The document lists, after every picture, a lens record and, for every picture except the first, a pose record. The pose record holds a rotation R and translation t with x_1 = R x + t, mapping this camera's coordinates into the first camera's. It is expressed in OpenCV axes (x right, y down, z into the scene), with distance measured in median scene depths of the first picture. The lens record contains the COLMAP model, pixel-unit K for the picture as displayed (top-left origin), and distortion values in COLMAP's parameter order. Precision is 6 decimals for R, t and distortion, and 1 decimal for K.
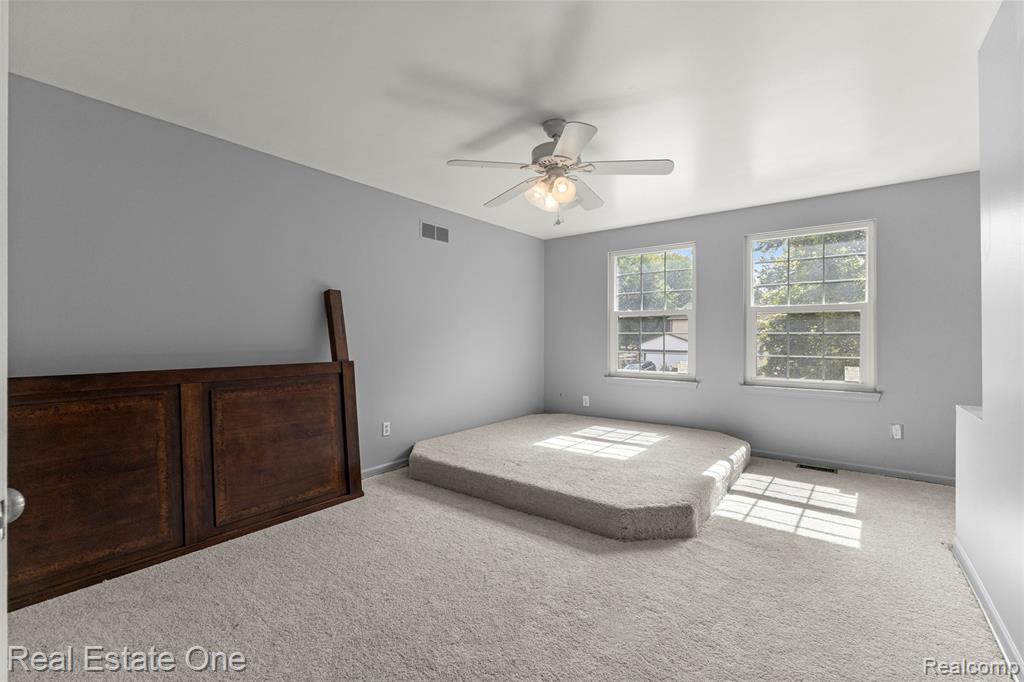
lens RADIAL K [[454.7, 0, 511.3], [0, 454.7, 359.1], [0, 0, 1]] dist [0.007869, 0.000067]
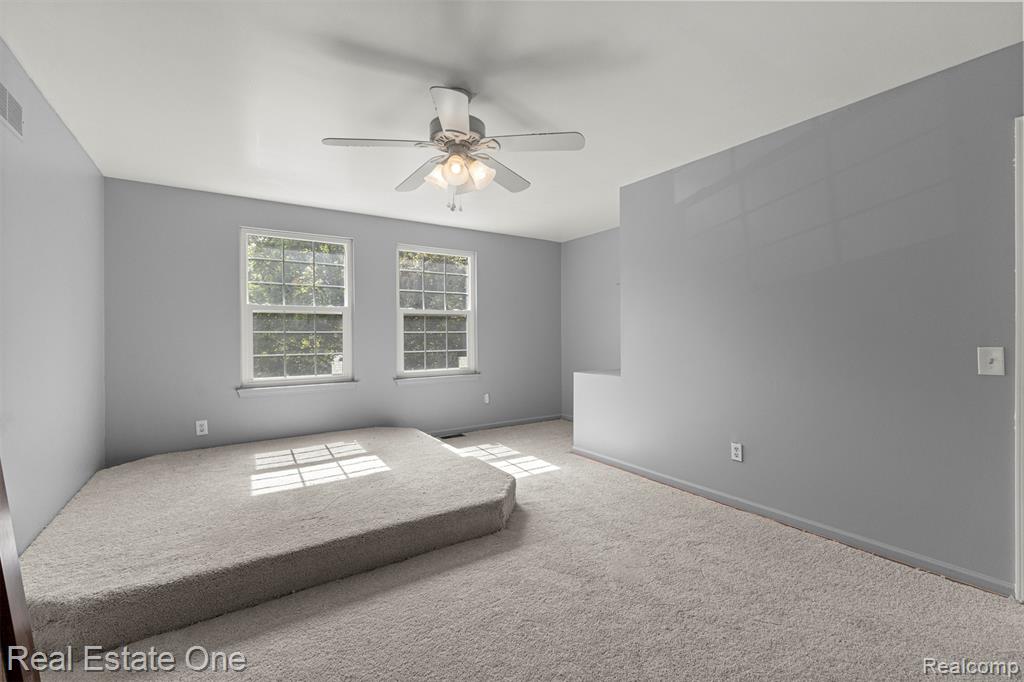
lens RADIAL K [[450.2, 0, 512.0], [0, 450.2, 341.0], [0, 0, 1]] dist [0.008539, -0.000383]
pose [[0.299745, -0.016043, 0.953885, -0.497023], [0.056250, 0.998416, -0.000884, -0.020803], [-0.952360, 0.053921, 0.300172, 0.440926]]
